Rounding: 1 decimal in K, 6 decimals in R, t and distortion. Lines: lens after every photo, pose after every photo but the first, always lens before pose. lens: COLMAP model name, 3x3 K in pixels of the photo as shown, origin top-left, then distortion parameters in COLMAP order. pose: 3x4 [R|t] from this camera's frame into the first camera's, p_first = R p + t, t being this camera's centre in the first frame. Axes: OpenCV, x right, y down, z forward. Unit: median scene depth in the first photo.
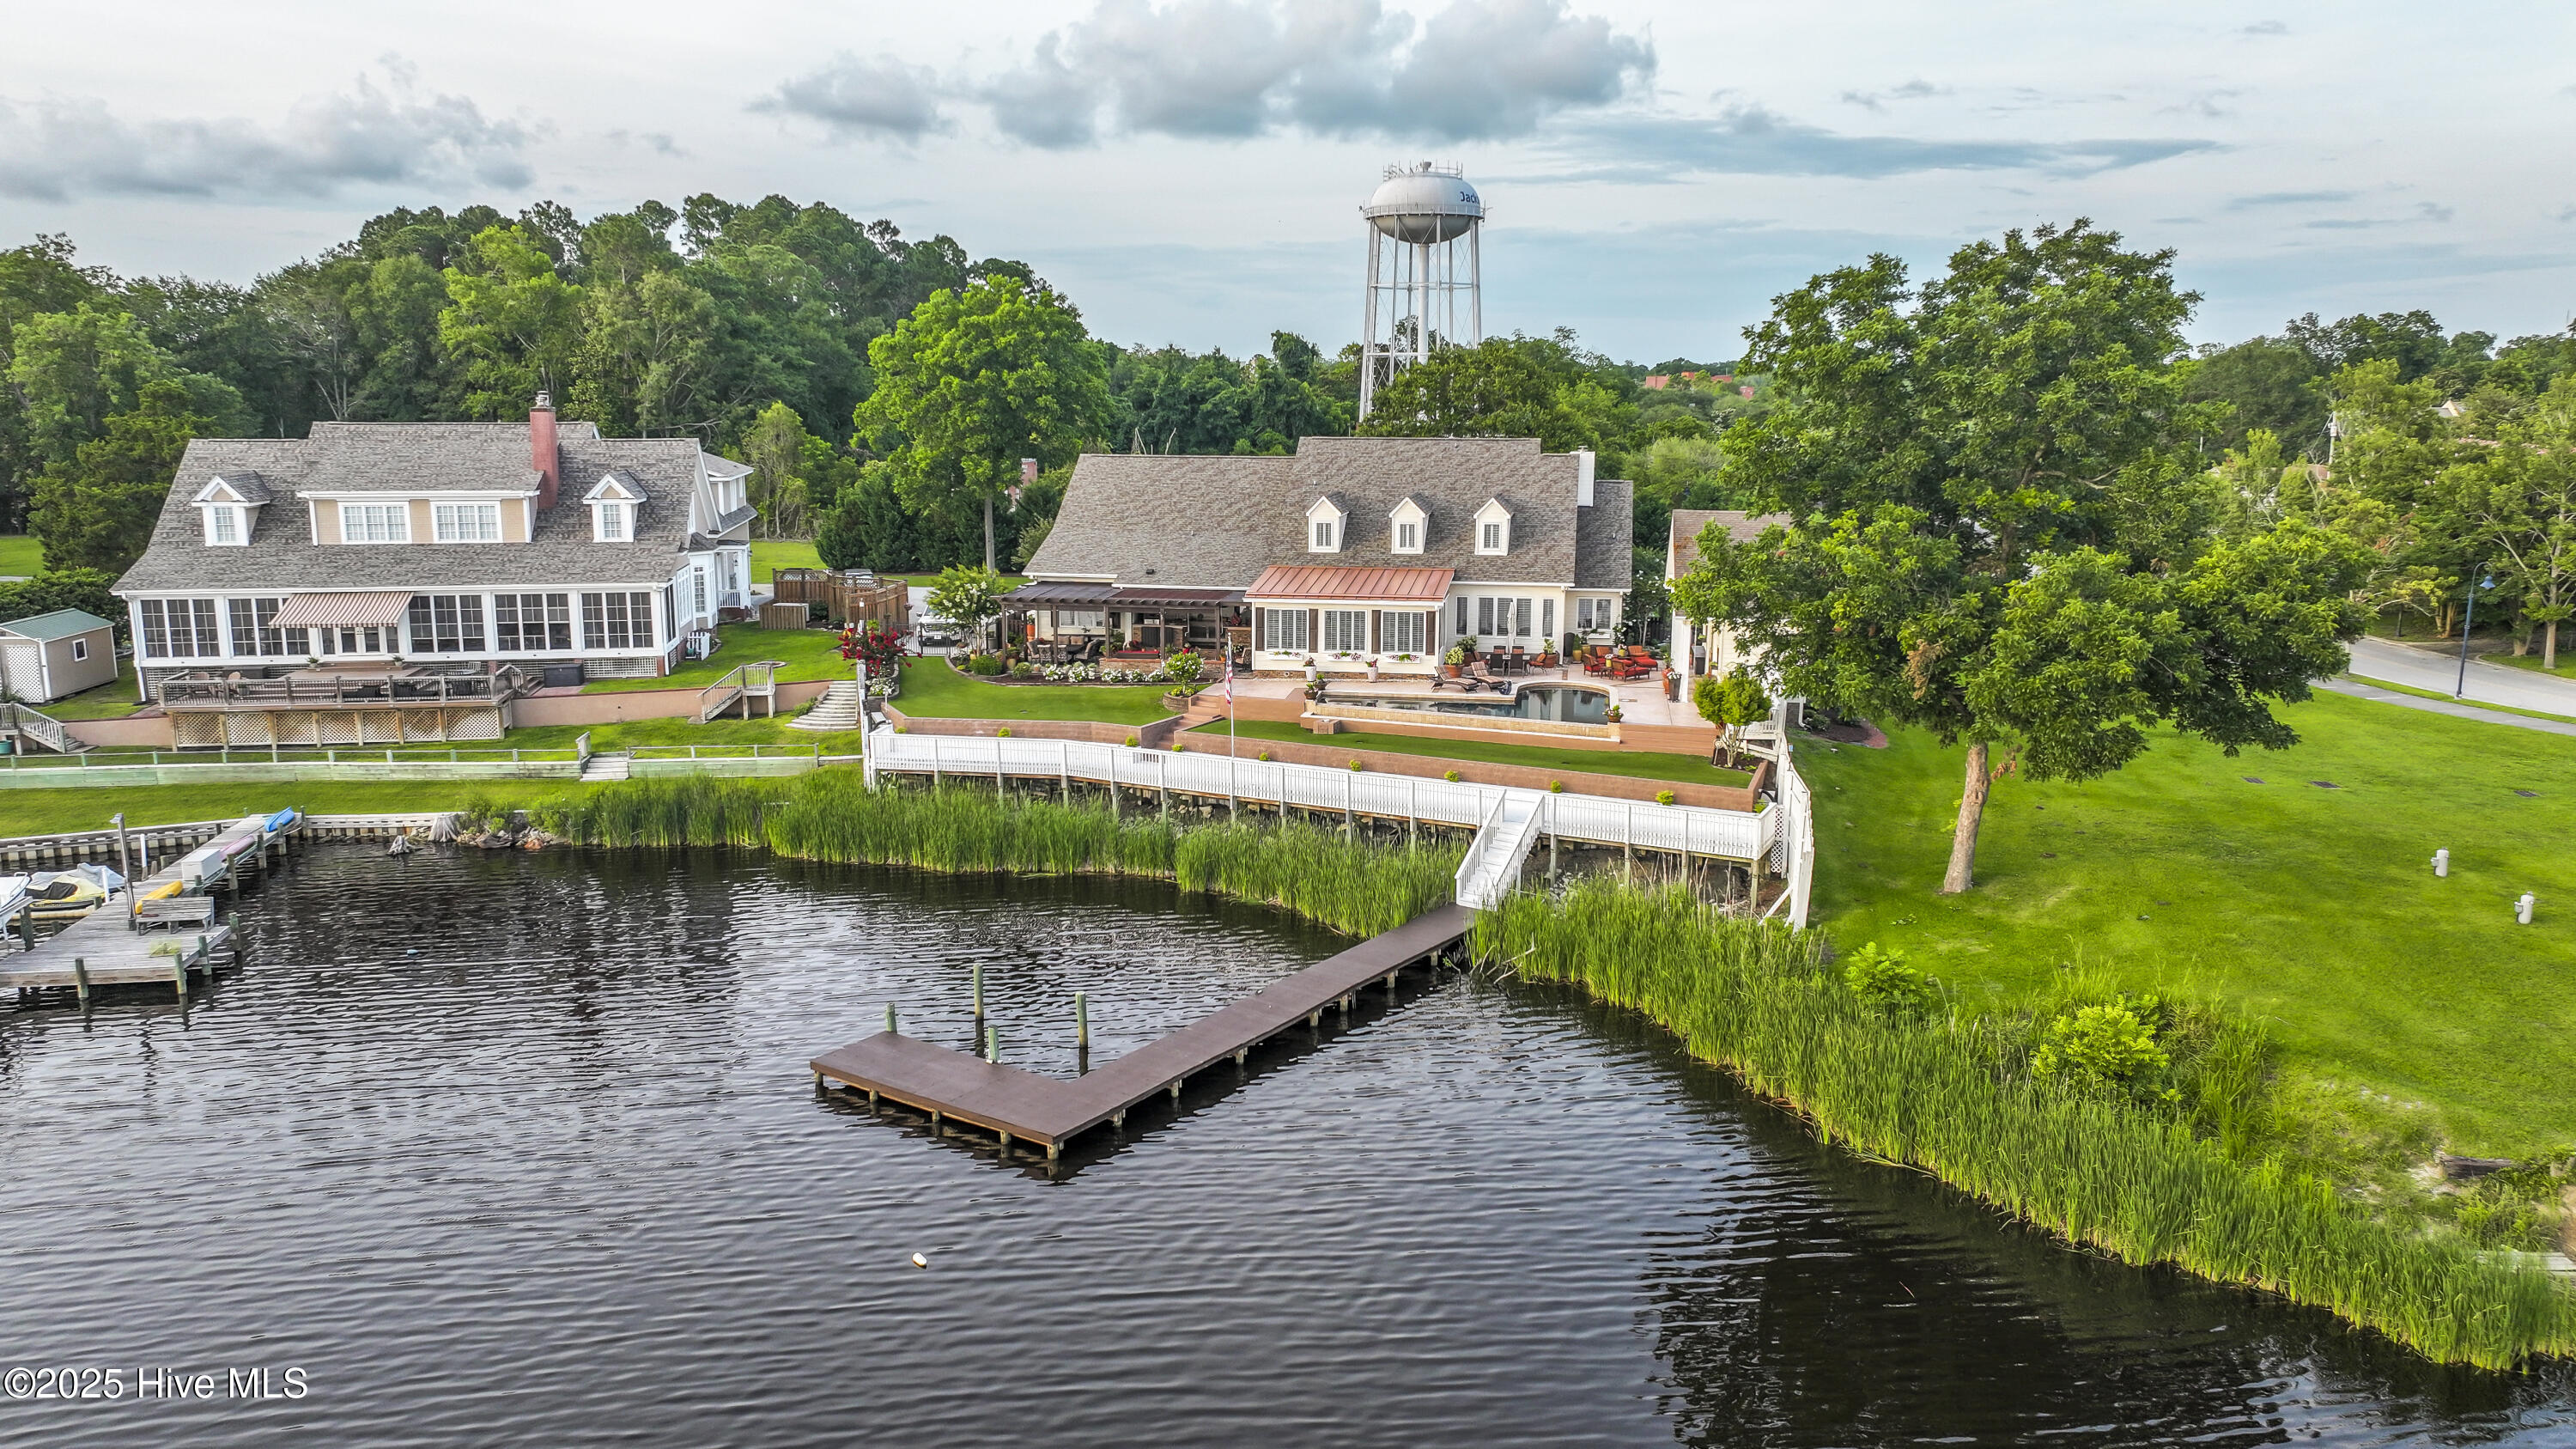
lens RADIAL K [[1756.6, 0, 1284.0], [0, 1756.6, 766.6], [0, 0, 1]] dist [-0.000026, -0.000837]
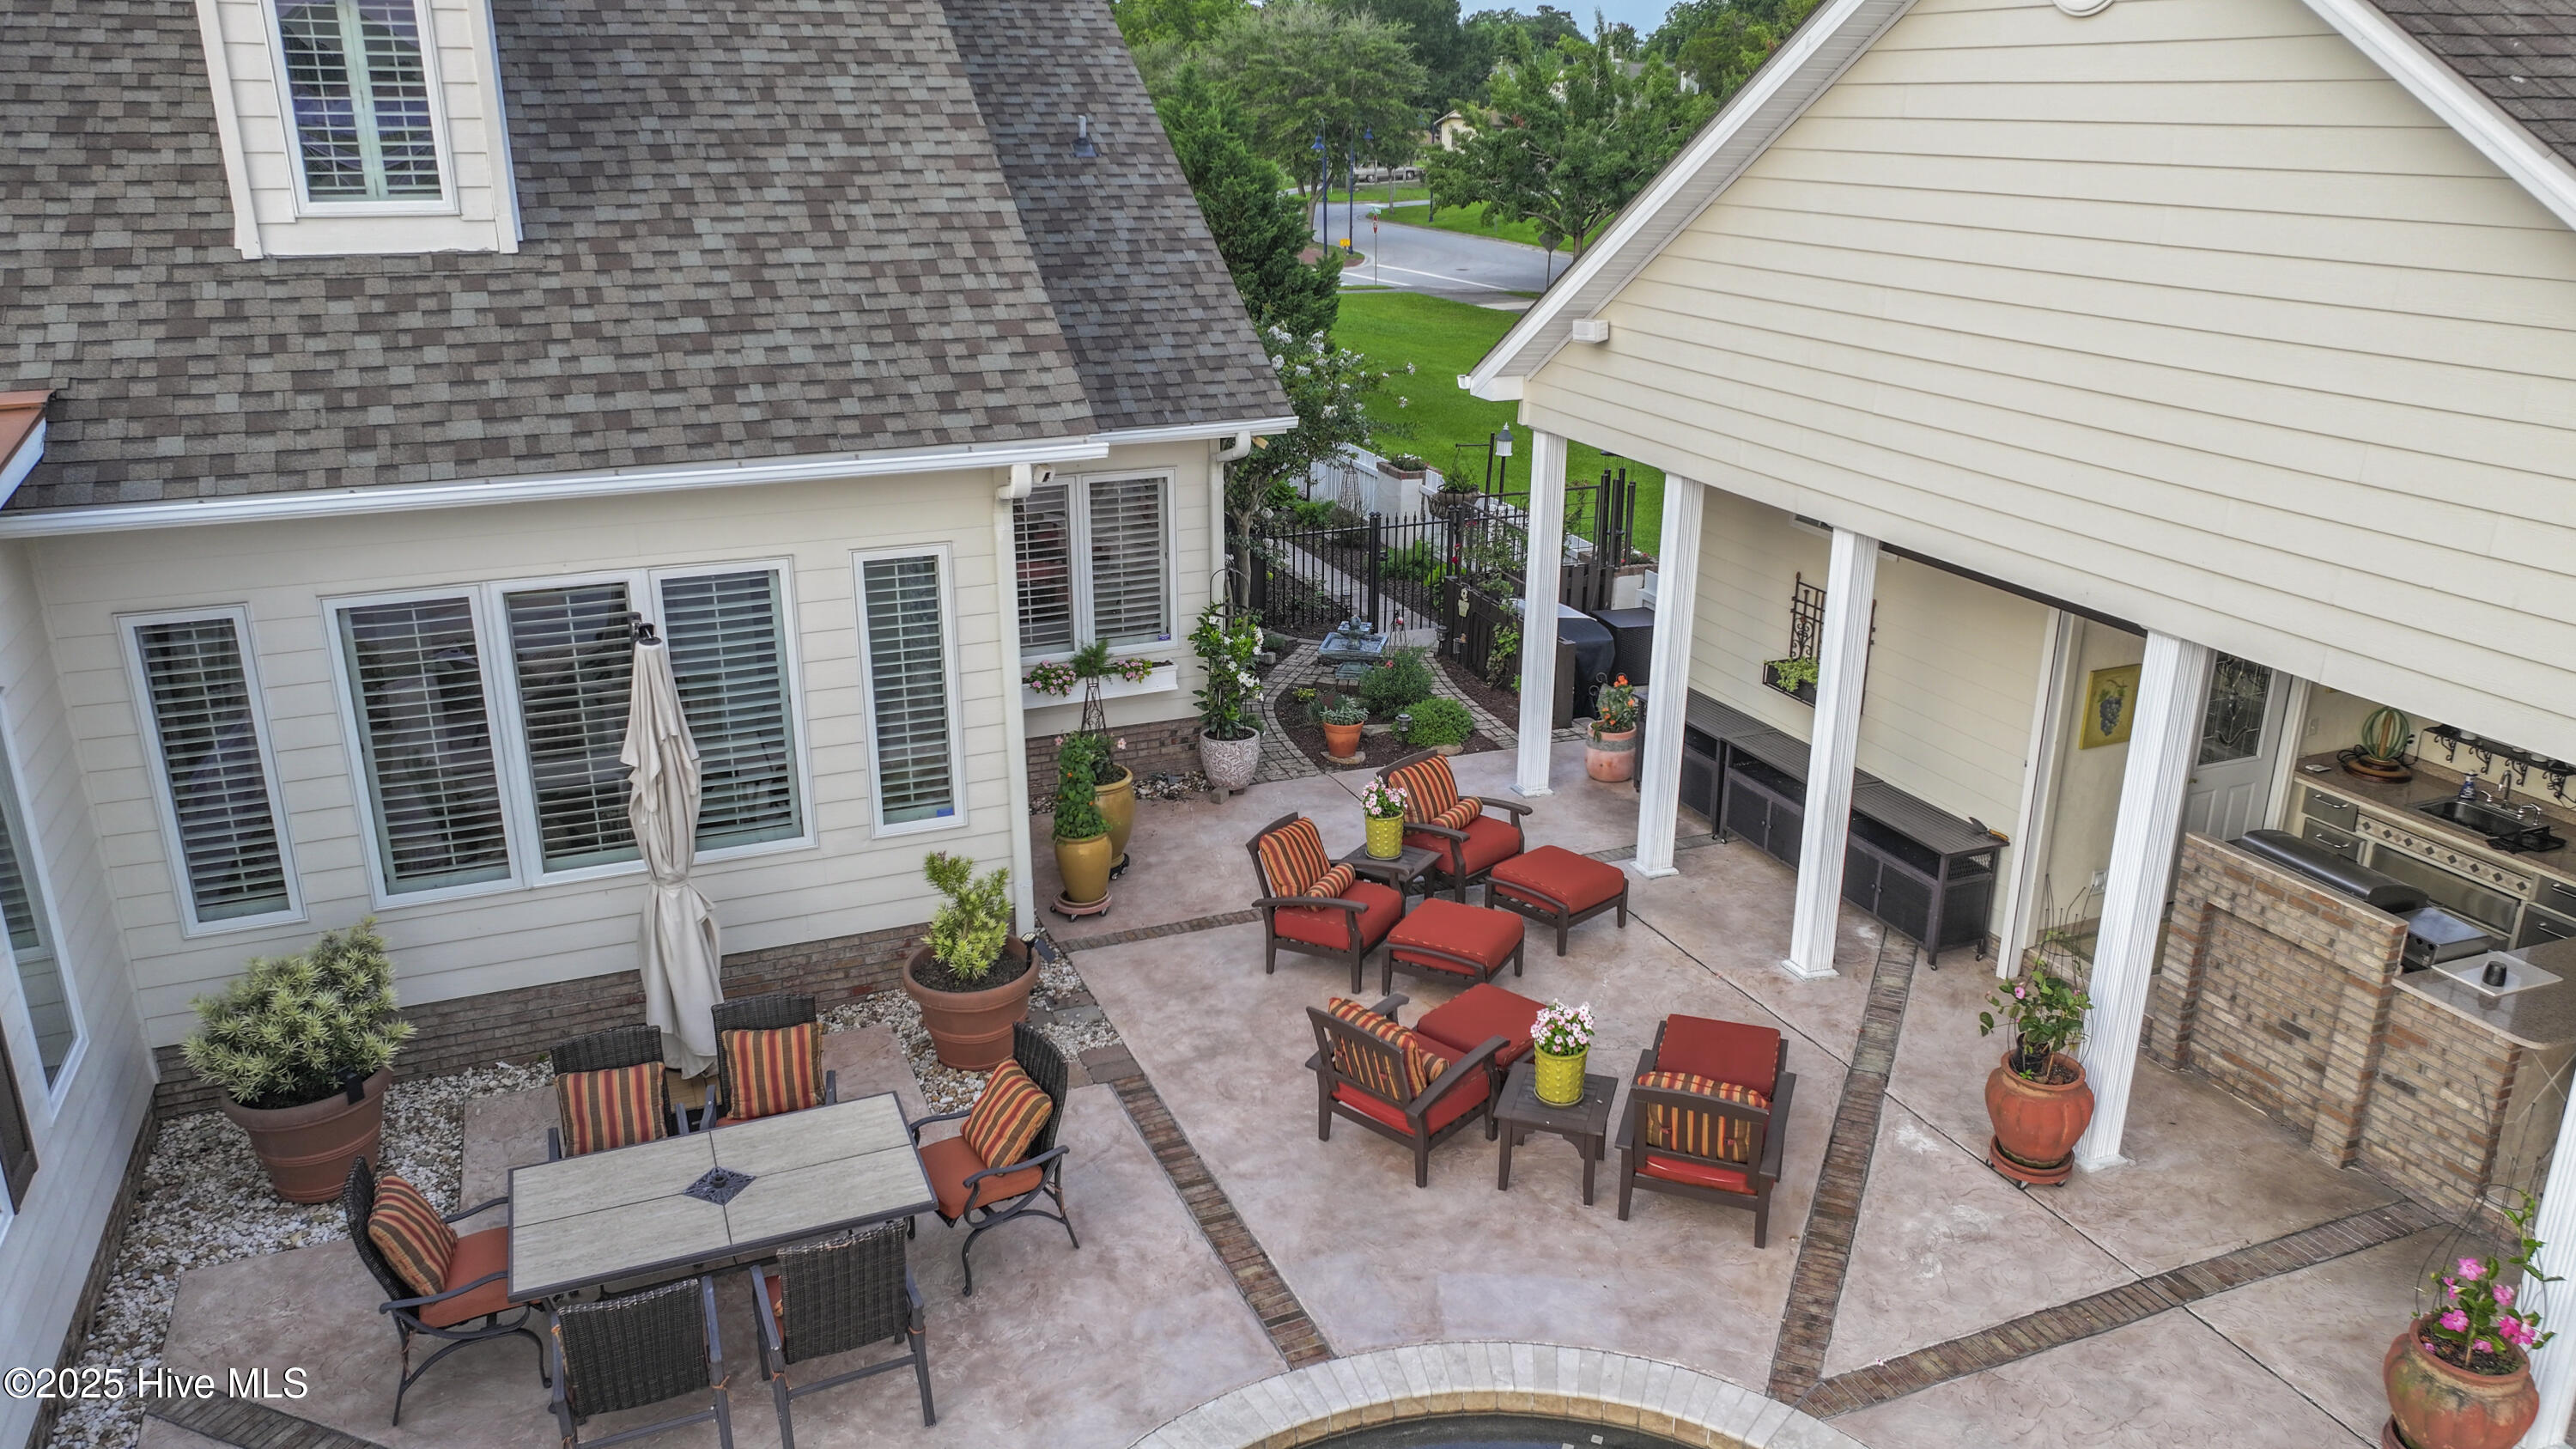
lens RADIAL K [[1848.0, 0, 1309.1], [0, 1848.0, 683.3], [0, 0, 1]] dist [0.002289, 0.008708]
pose [[0.842115, -0.163758, 0.513833, 0.098887], [0.109336, 0.984839, 0.134679, -0.099098], [-0.528098, -0.057235, 0.847253, 0.837104]]
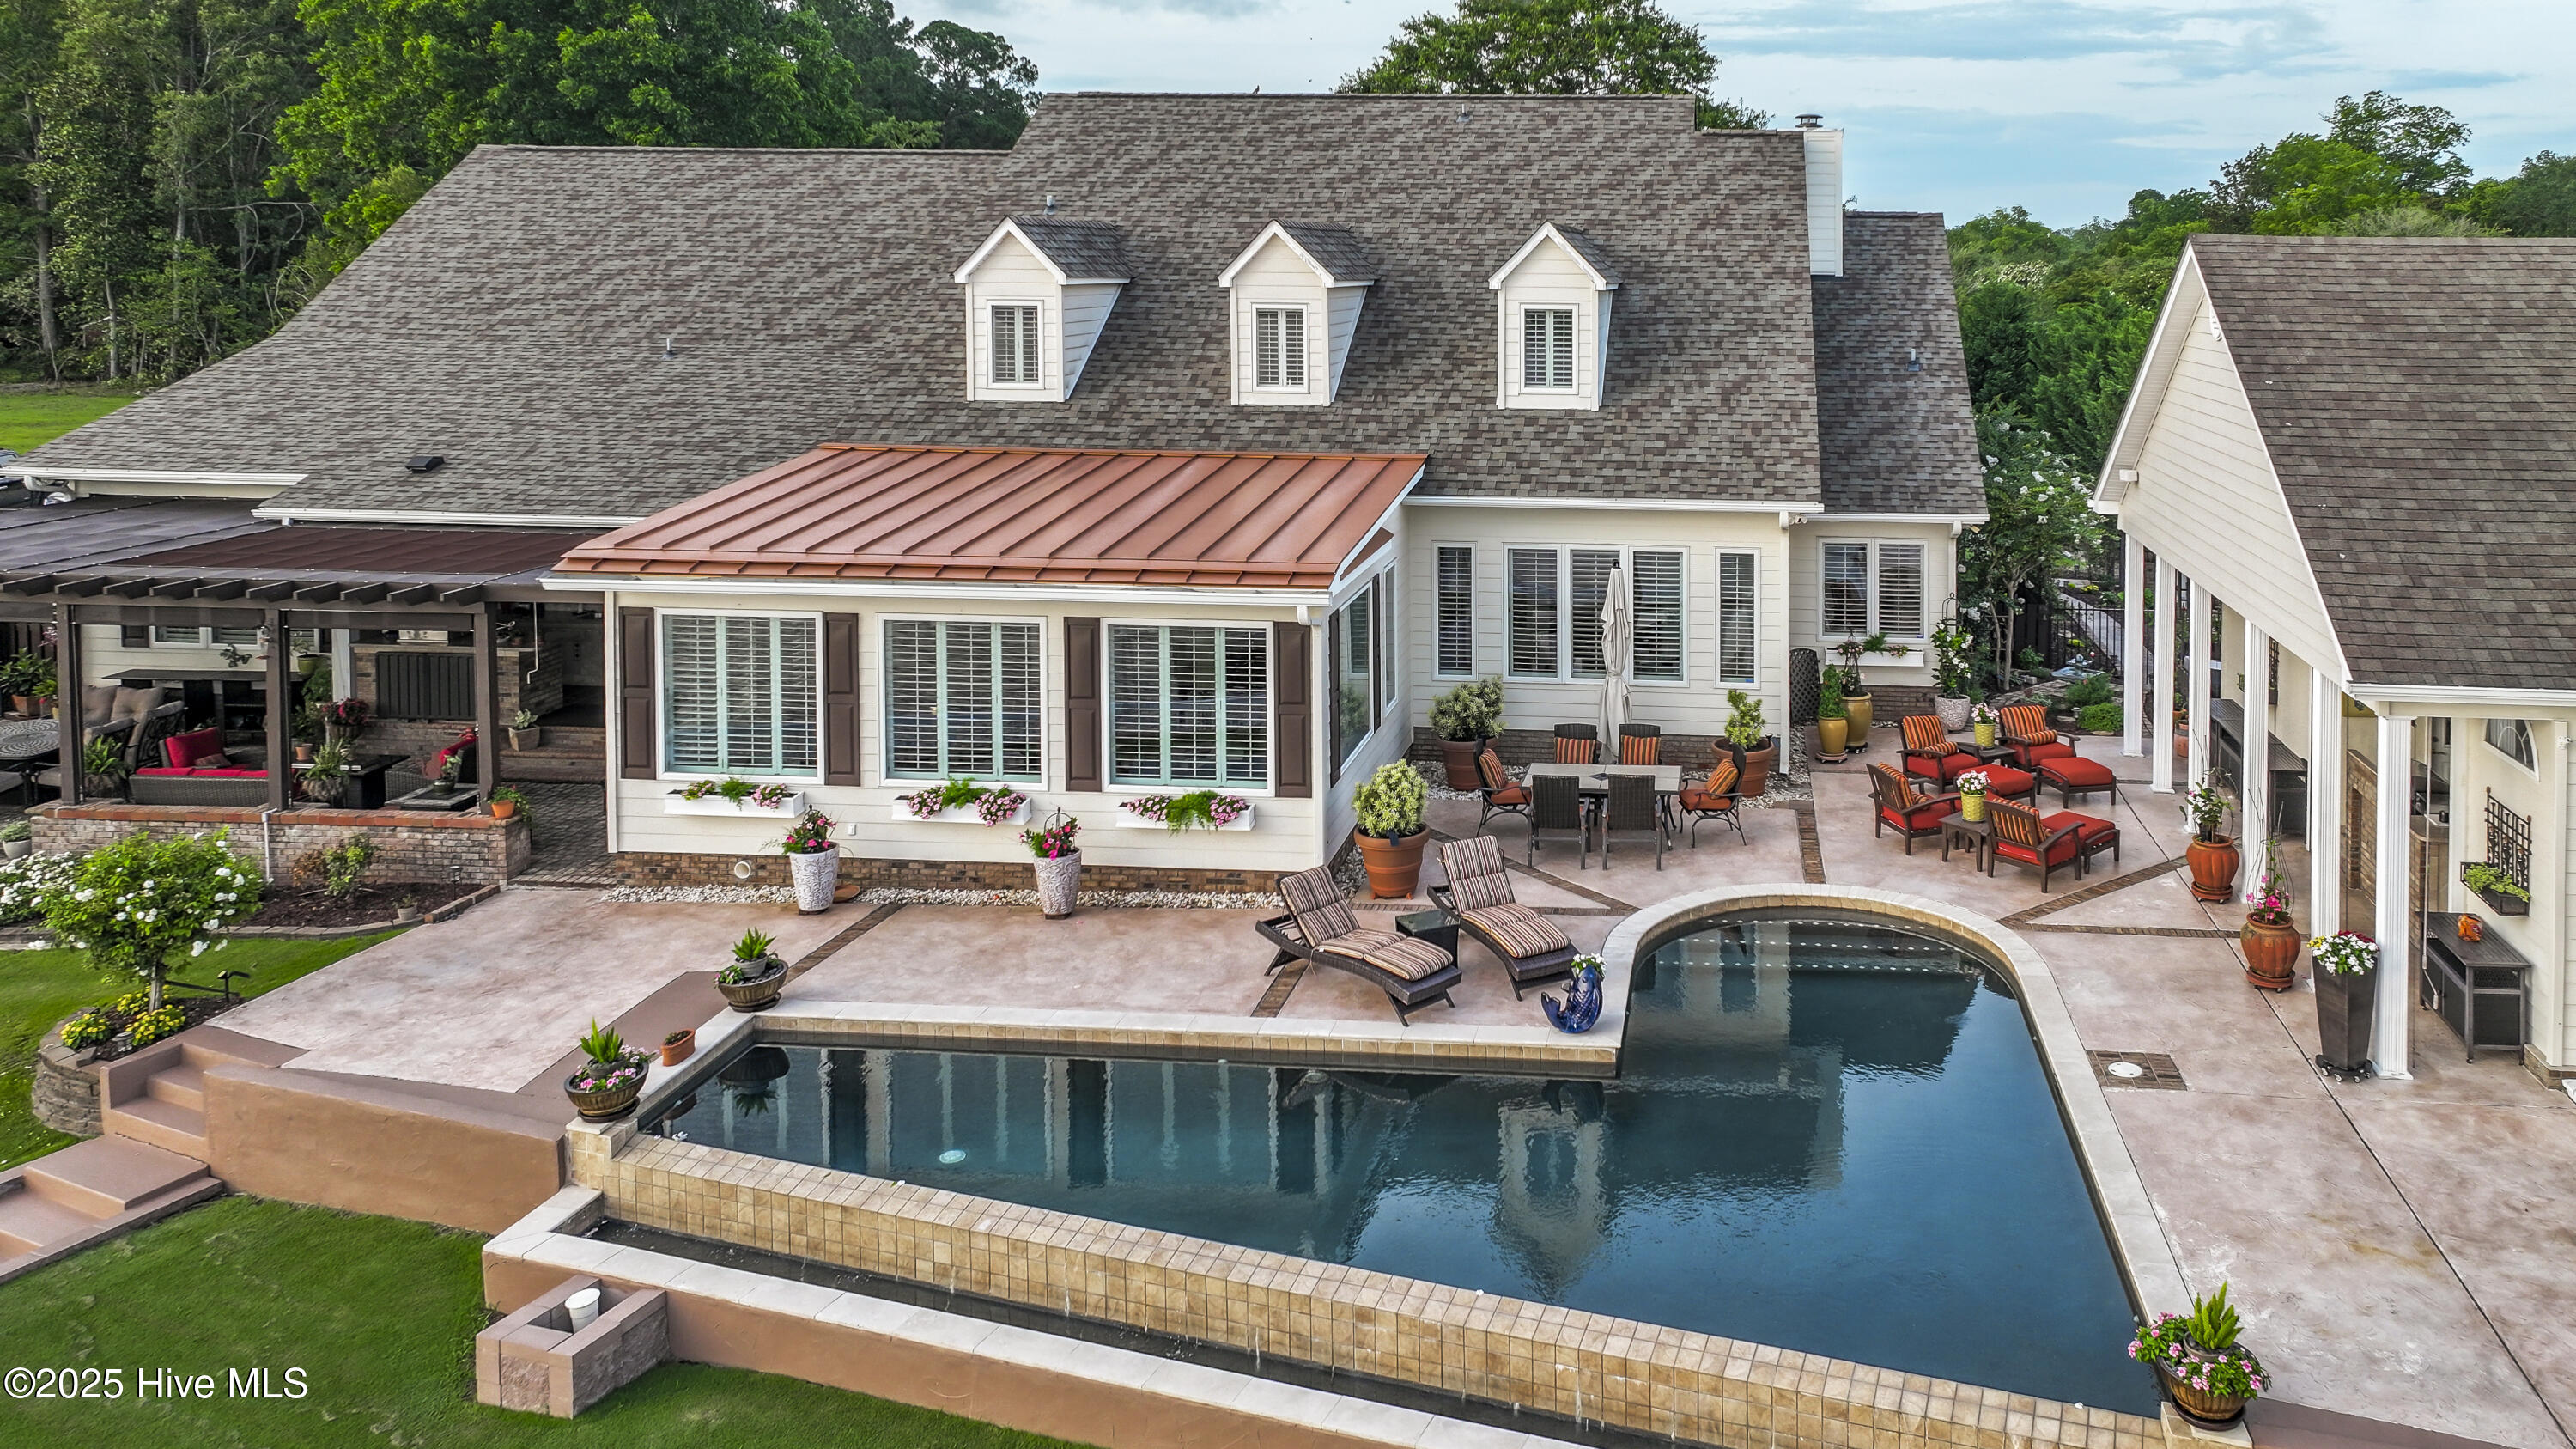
lens RADIAL K [[1890.4, 0, 1604.6], [0, 1890.4, 269.3], [0, 0, 1]] dist [0.001424, 0.000181]
pose [[0.994778, 0.007548, 0.101785, 0.092133], [0.012848, 0.980069, -0.198243, -0.077069], [-0.101253, 0.198515, 0.974854, 0.658285]]
